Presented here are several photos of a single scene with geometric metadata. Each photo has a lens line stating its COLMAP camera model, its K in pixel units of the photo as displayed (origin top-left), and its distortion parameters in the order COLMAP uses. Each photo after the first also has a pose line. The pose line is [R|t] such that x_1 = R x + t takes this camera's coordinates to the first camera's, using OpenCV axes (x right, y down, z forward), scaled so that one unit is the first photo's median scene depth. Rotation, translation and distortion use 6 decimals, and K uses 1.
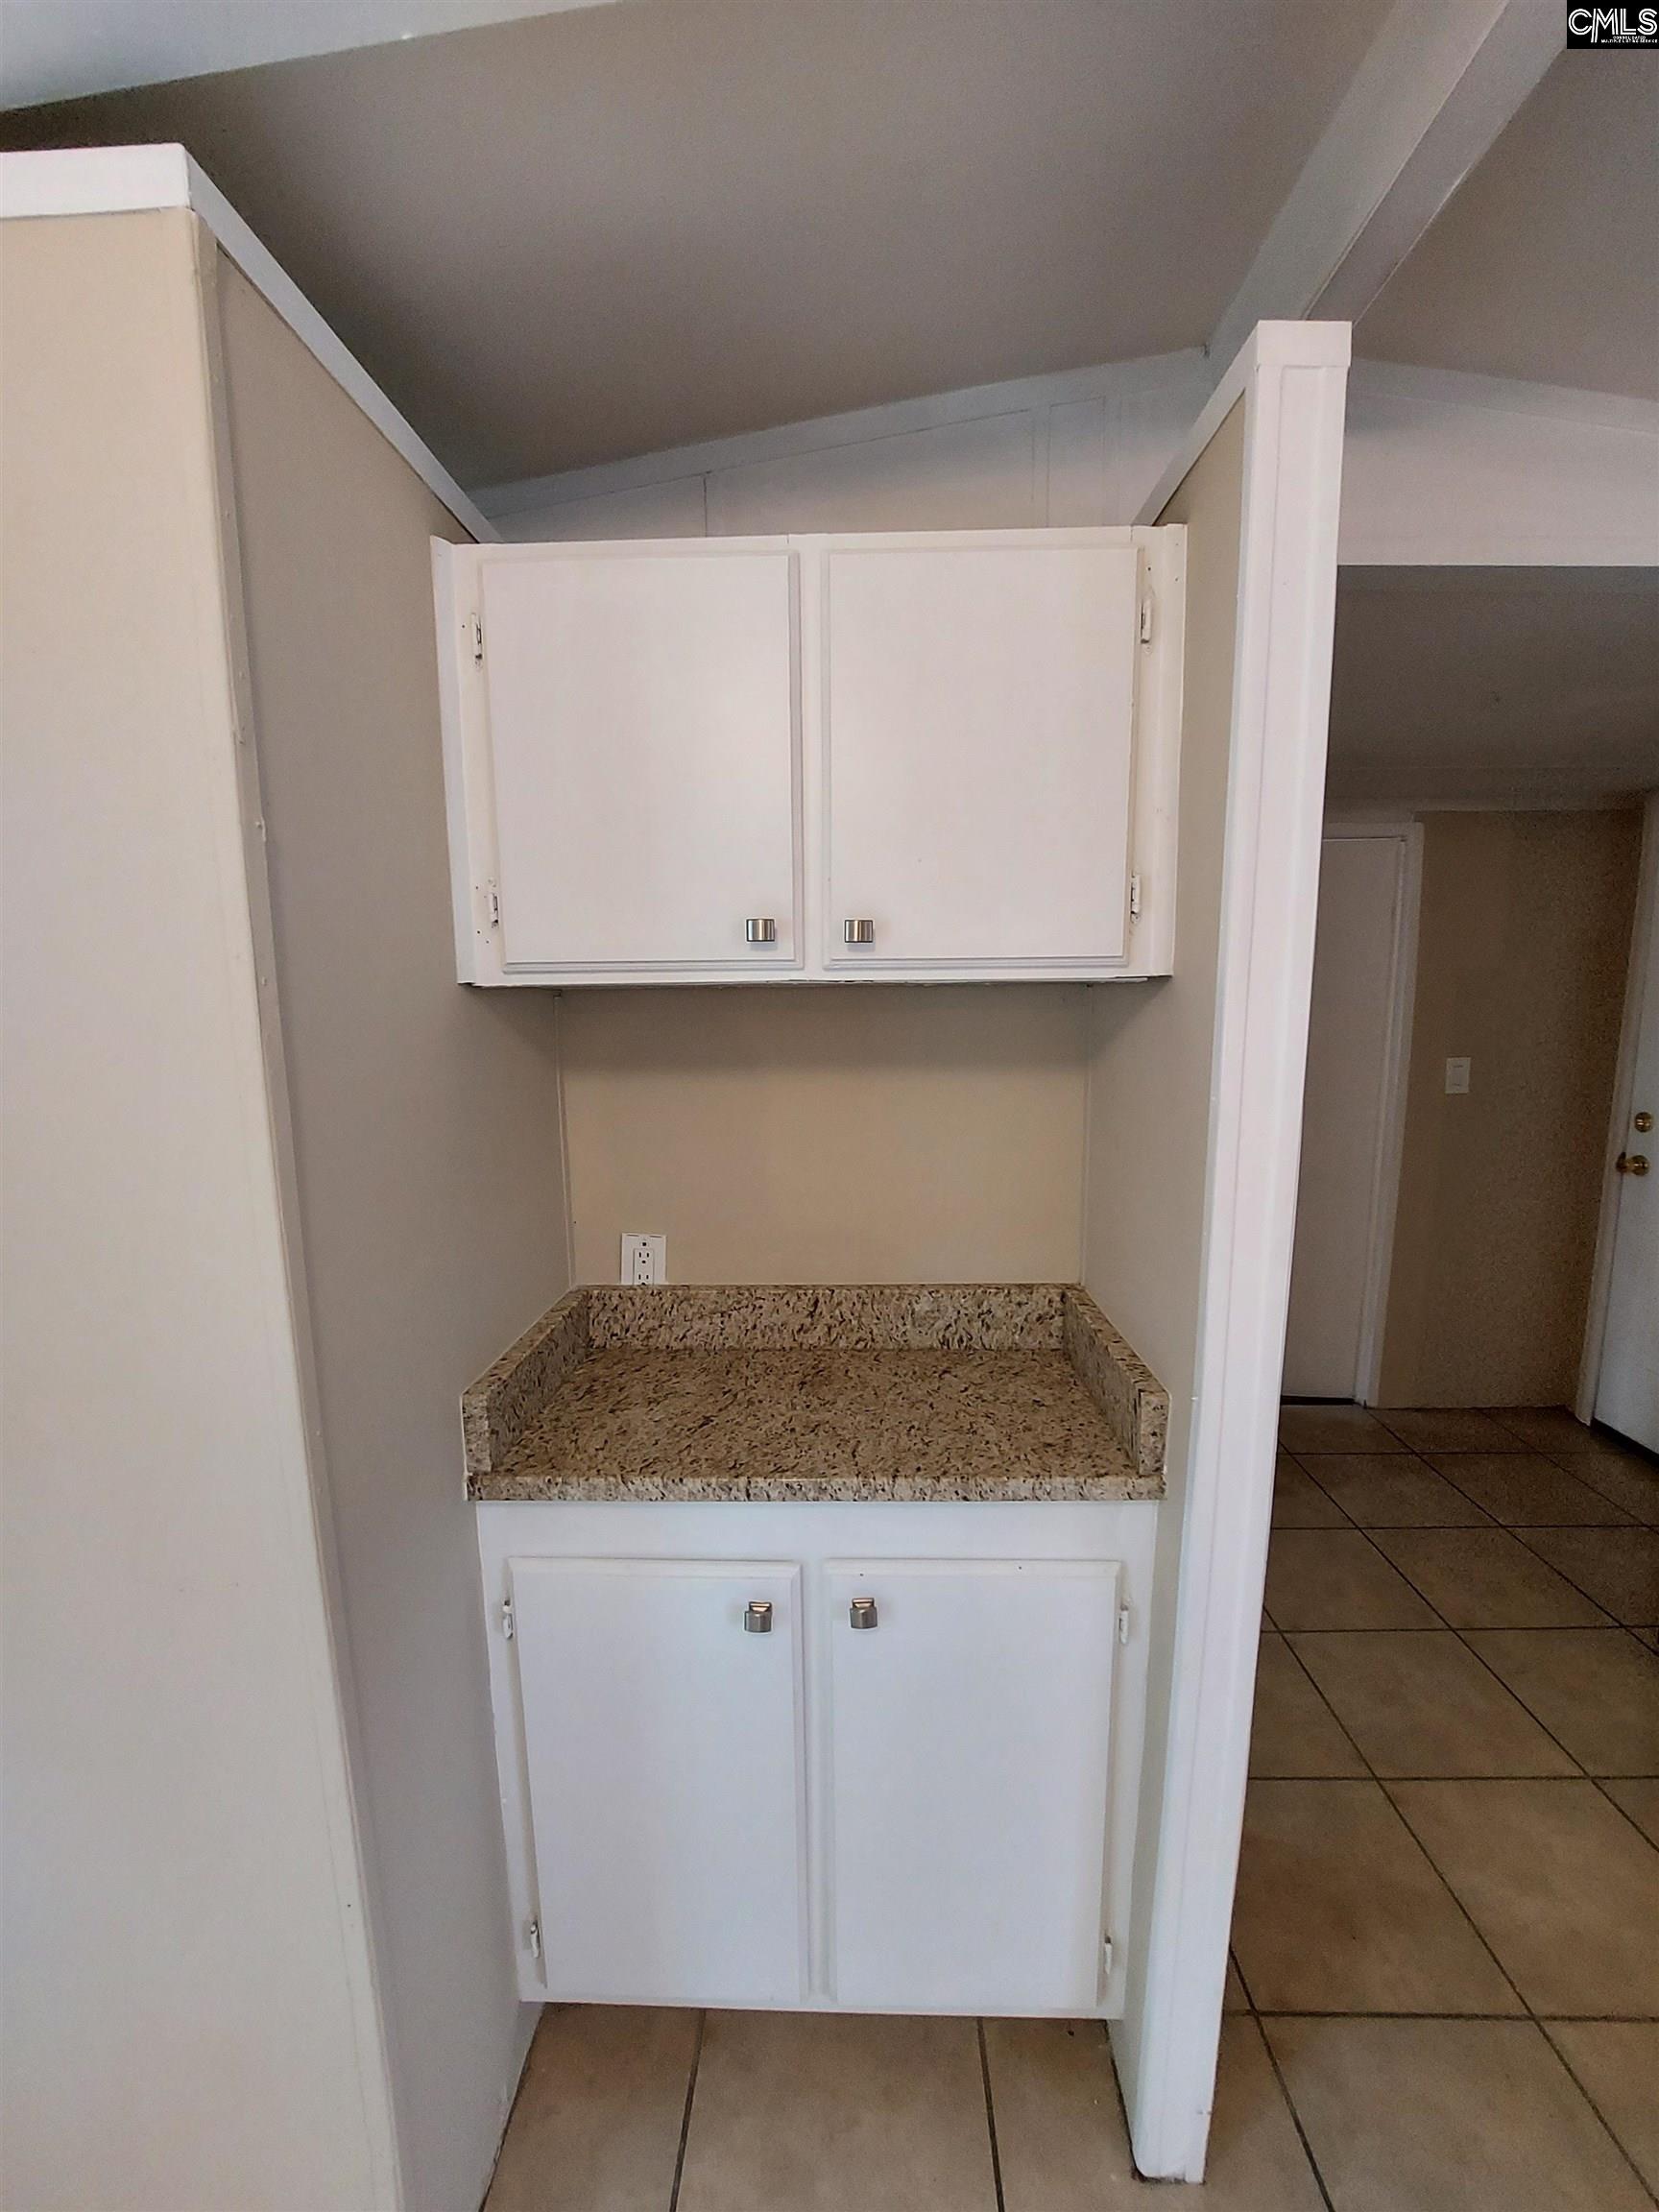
lens RADIAL K [[878.4, 0, 828.9], [0, 878.4, 1109.7], [0, 0, 1]] dist [-0.018744, -0.000199]
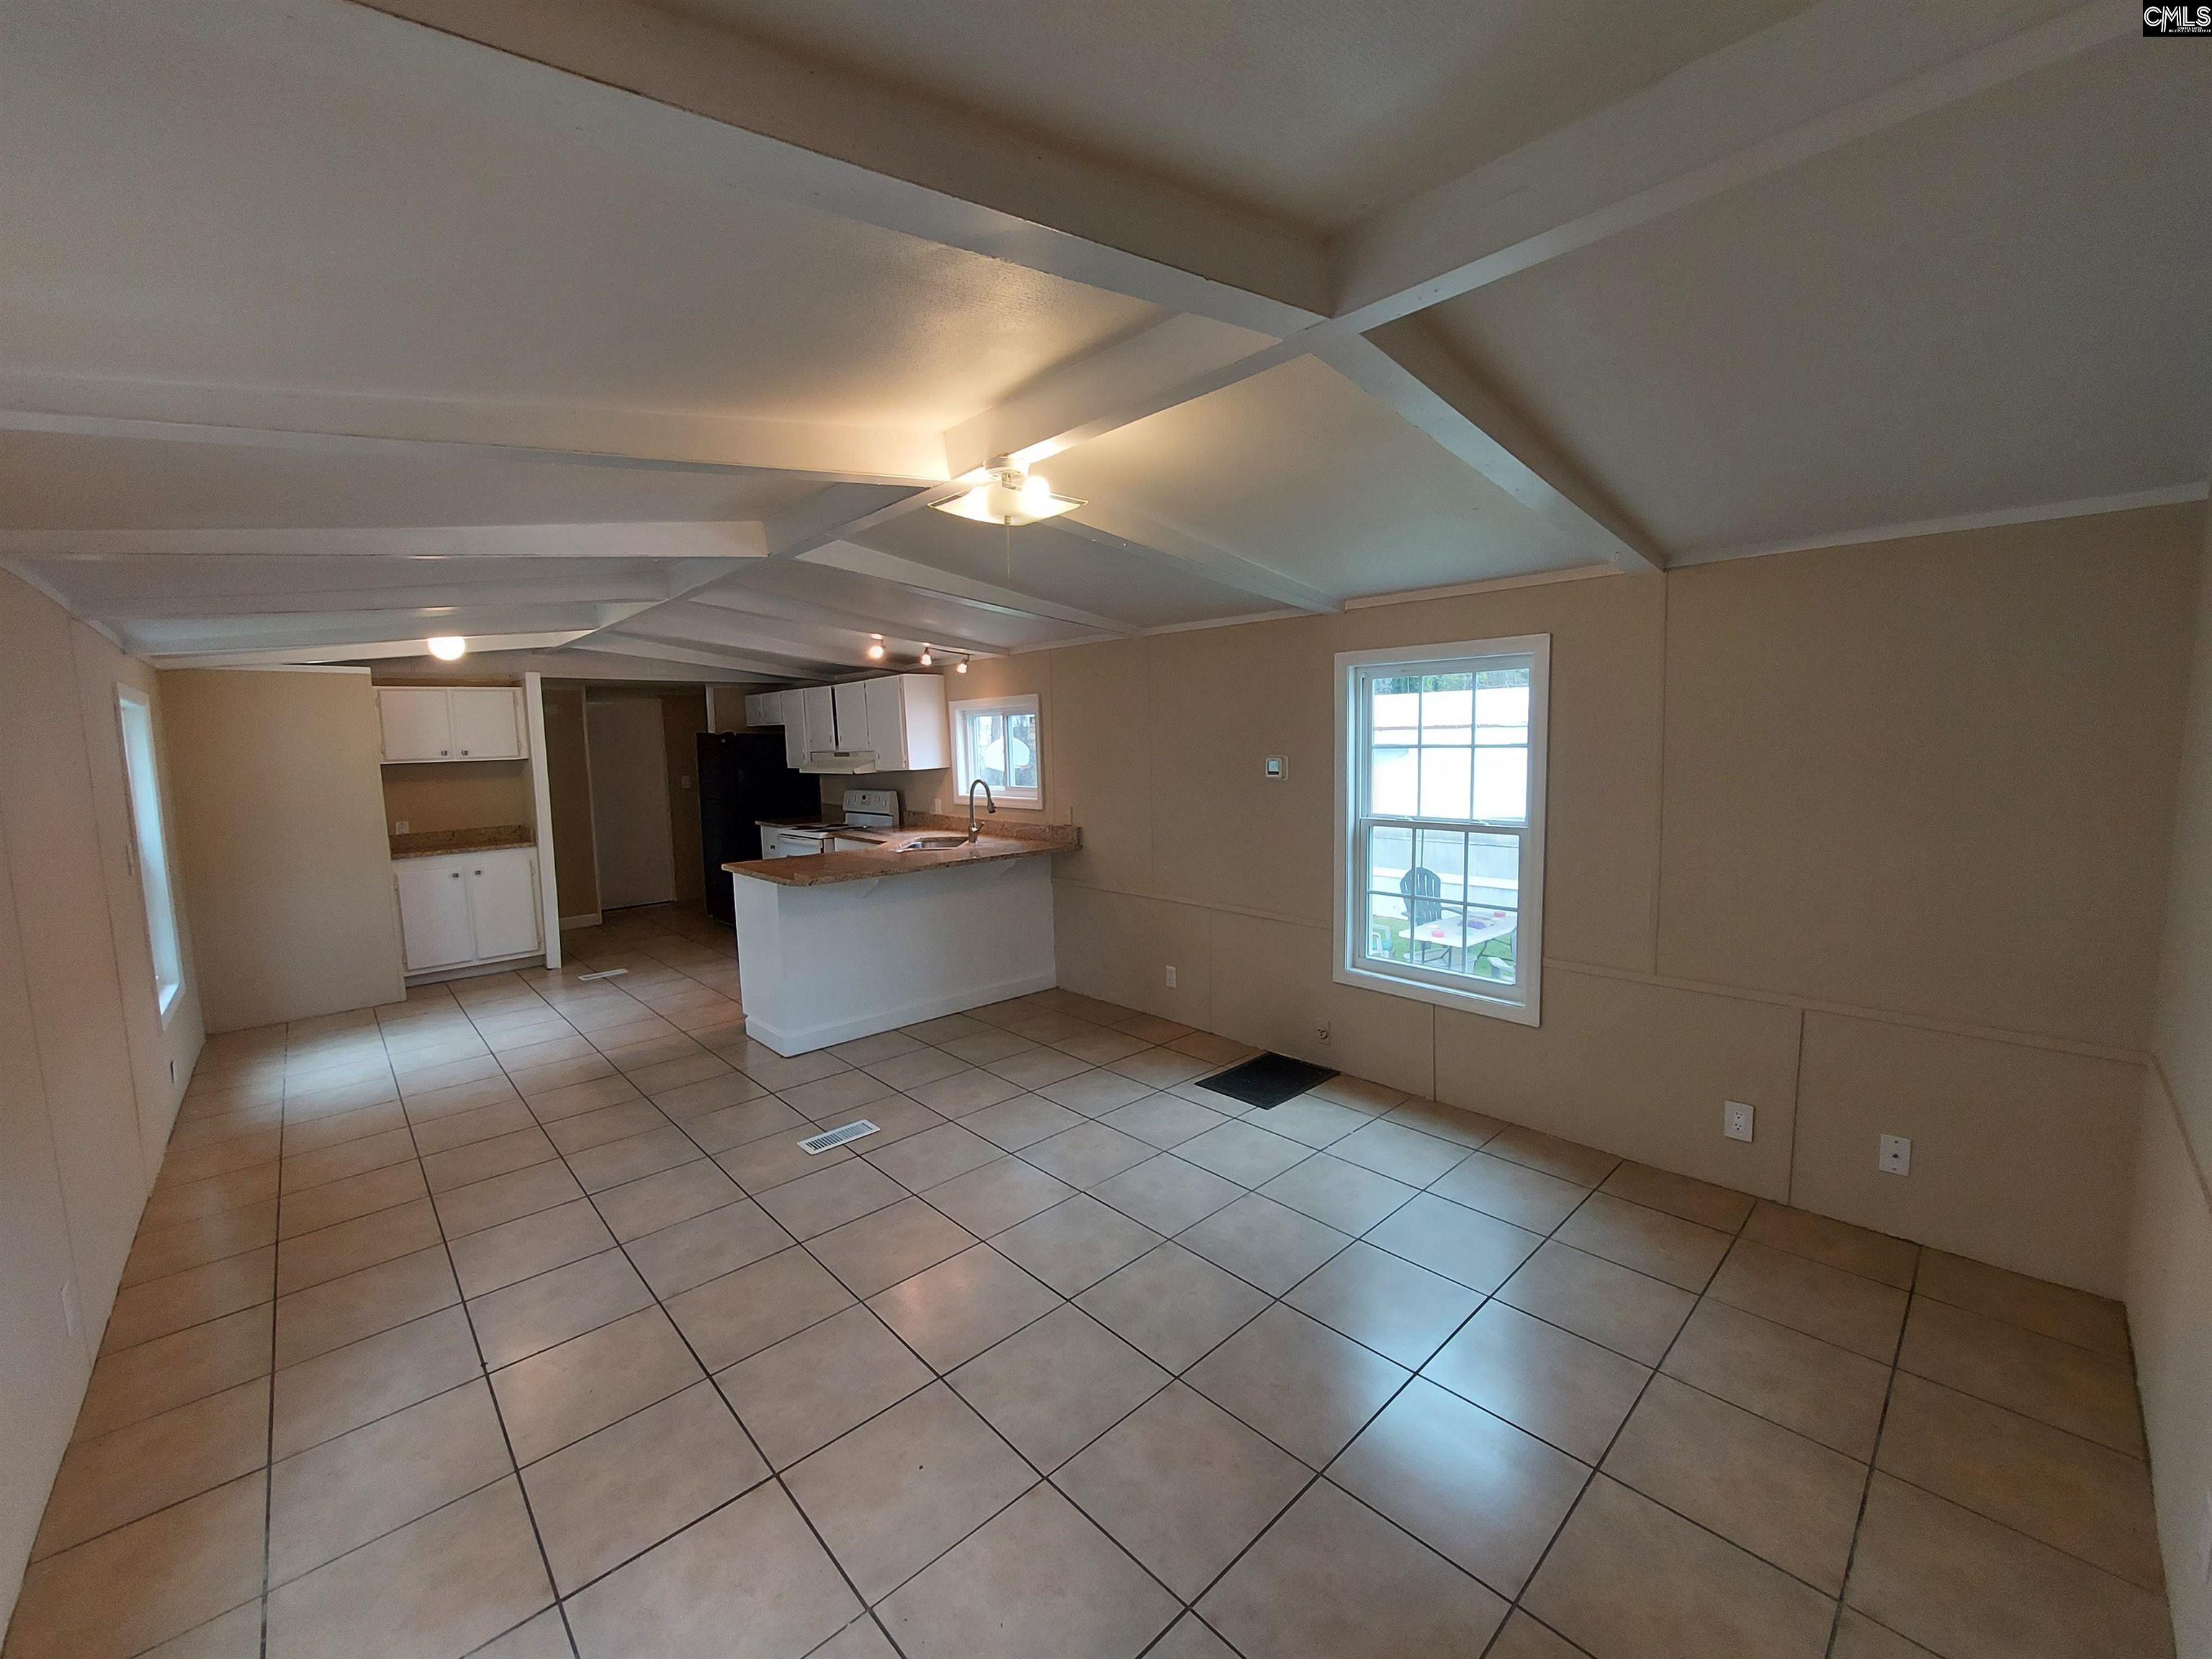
lens RADIAL K [[878.4, 0, 1111.0], [0, 878.4, 829.7], [0, 0, 1]] dist [-0.018744, -0.000199]
pose [[0.705686, -0.084651, 0.703450, -0.973757], [0.107602, 0.994125, 0.011686, 0.656543], [-0.700306, 0.067446, 0.710649, -5.699120]]
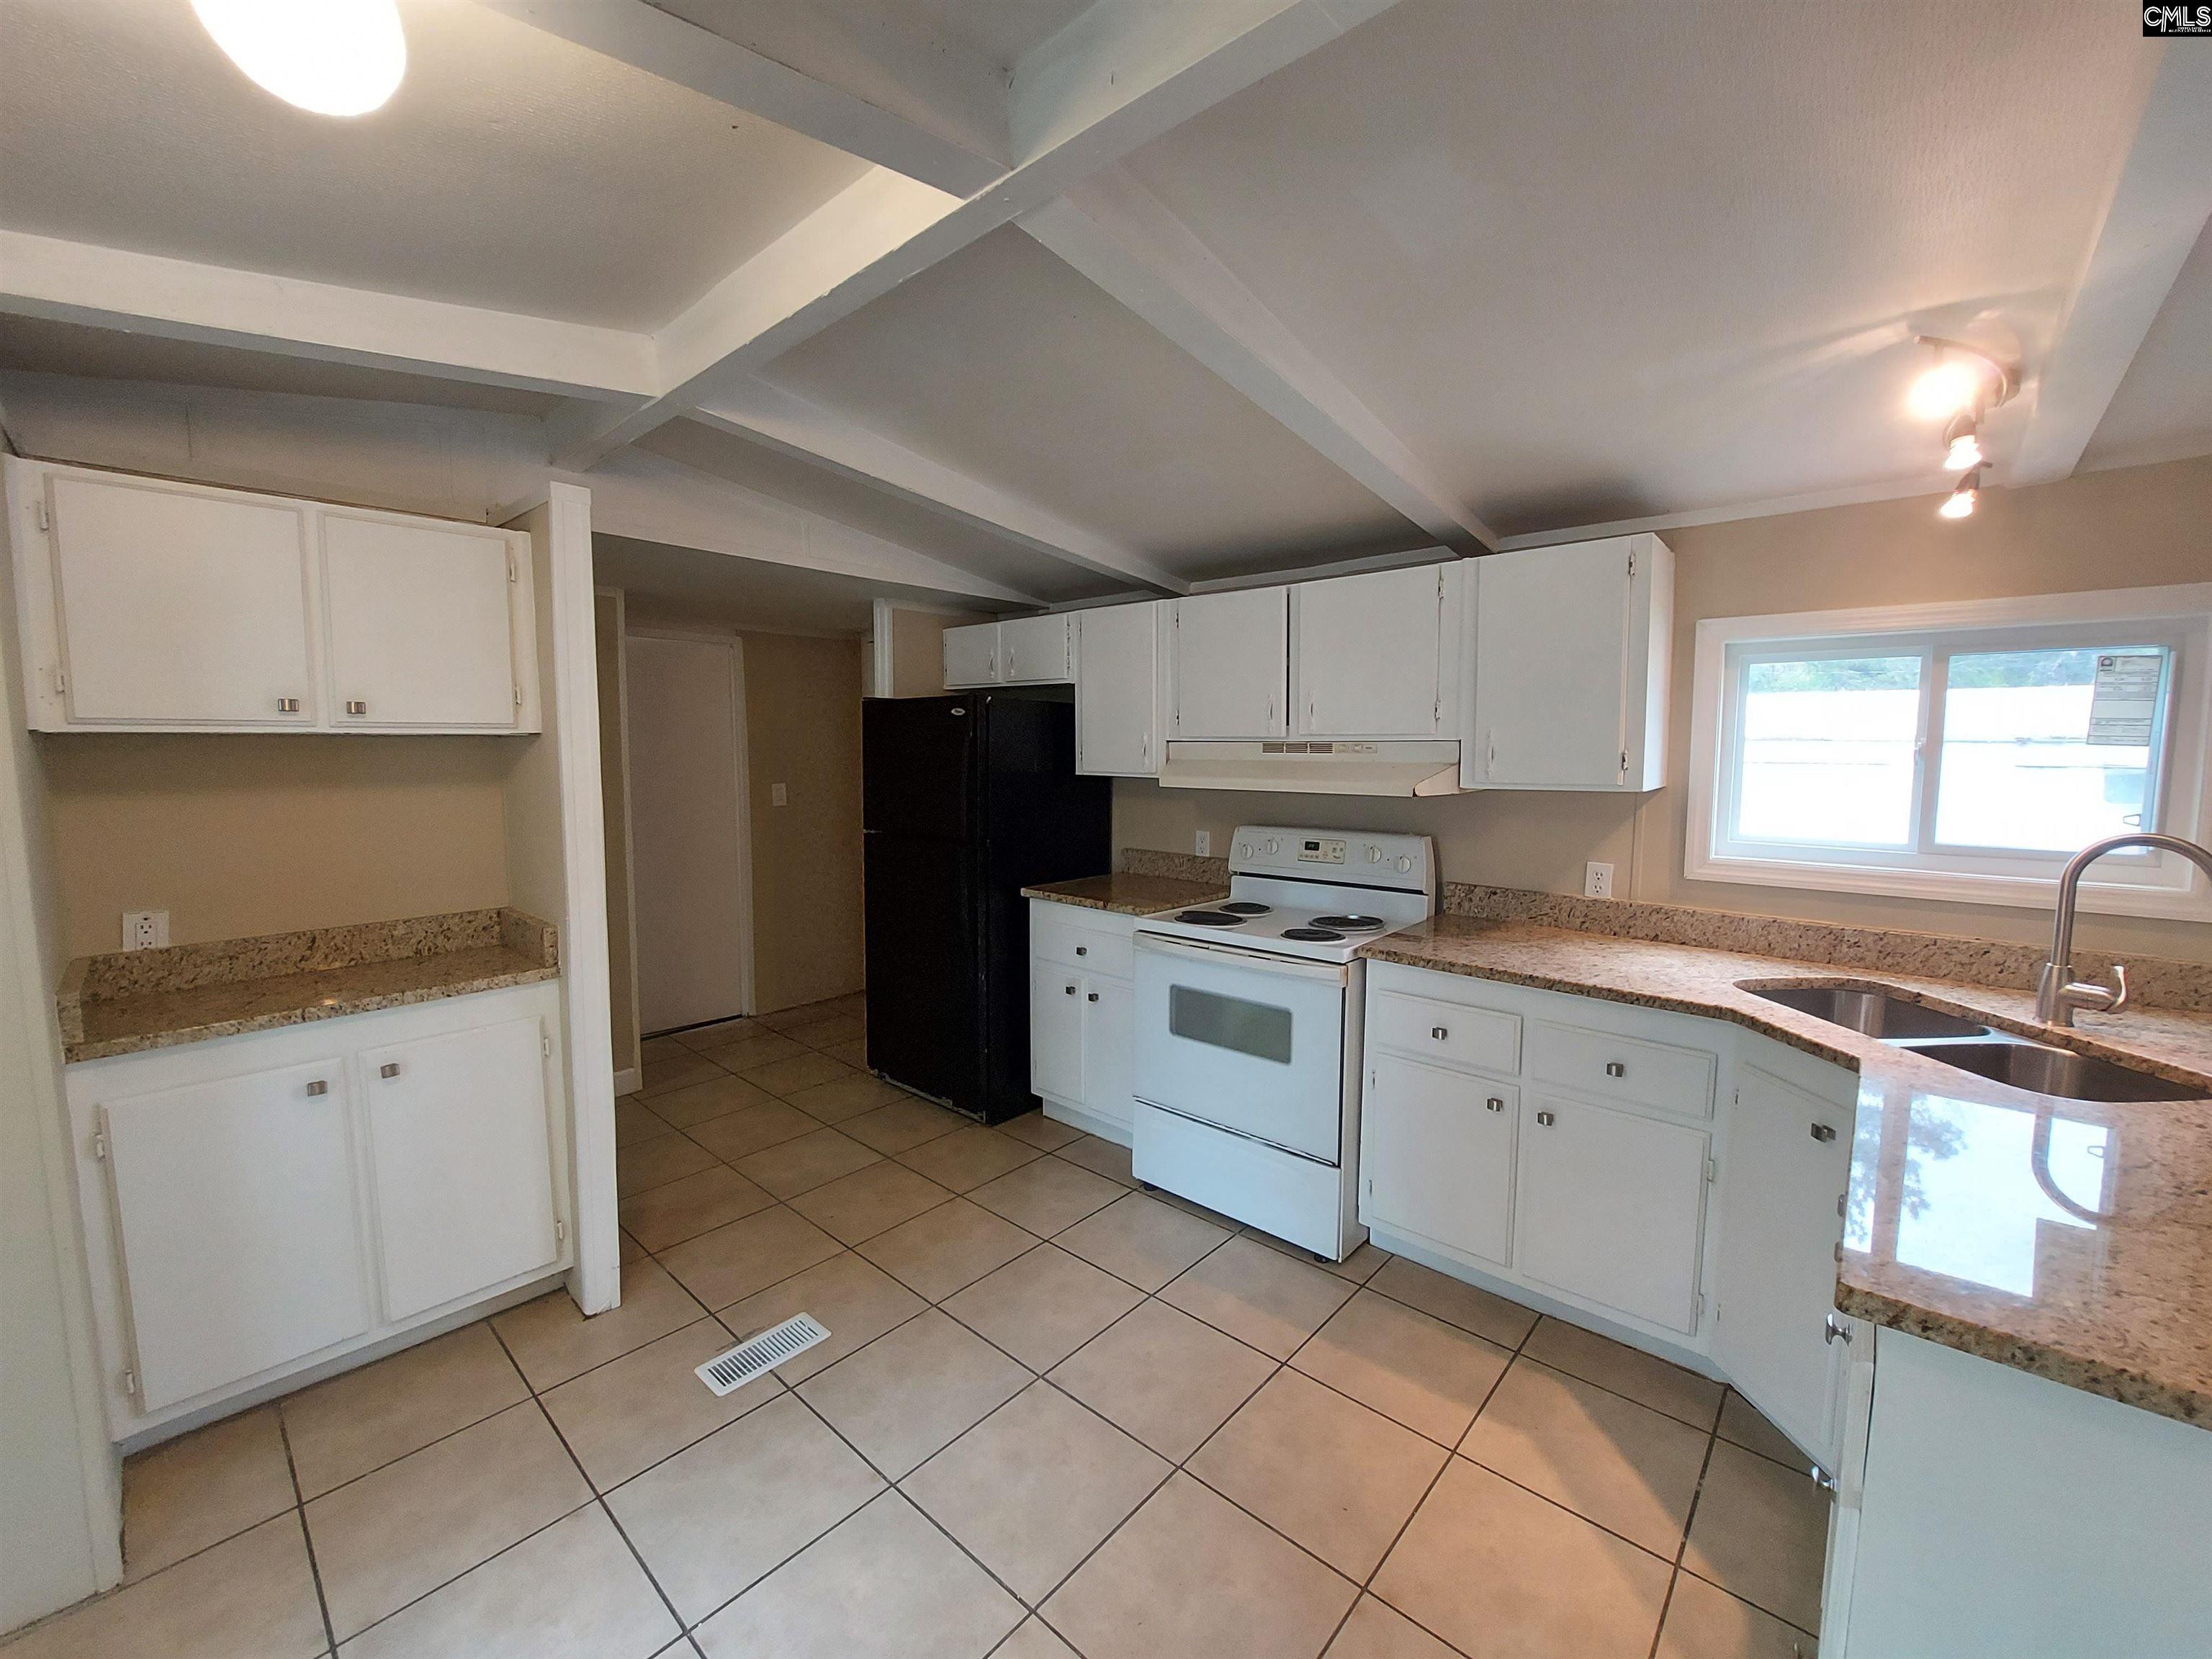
lens RADIAL K [[878.4, 0, 1114.7], [0, 878.4, 829.6], [0, 0, 1]] dist [-0.018744, -0.000199]
pose [[0.635170, -0.063098, 0.769791, -0.357391], [0.088658, 0.996026, 0.008488, 0.180555], [-0.767267, 0.062857, 0.638240, -1.364711]]
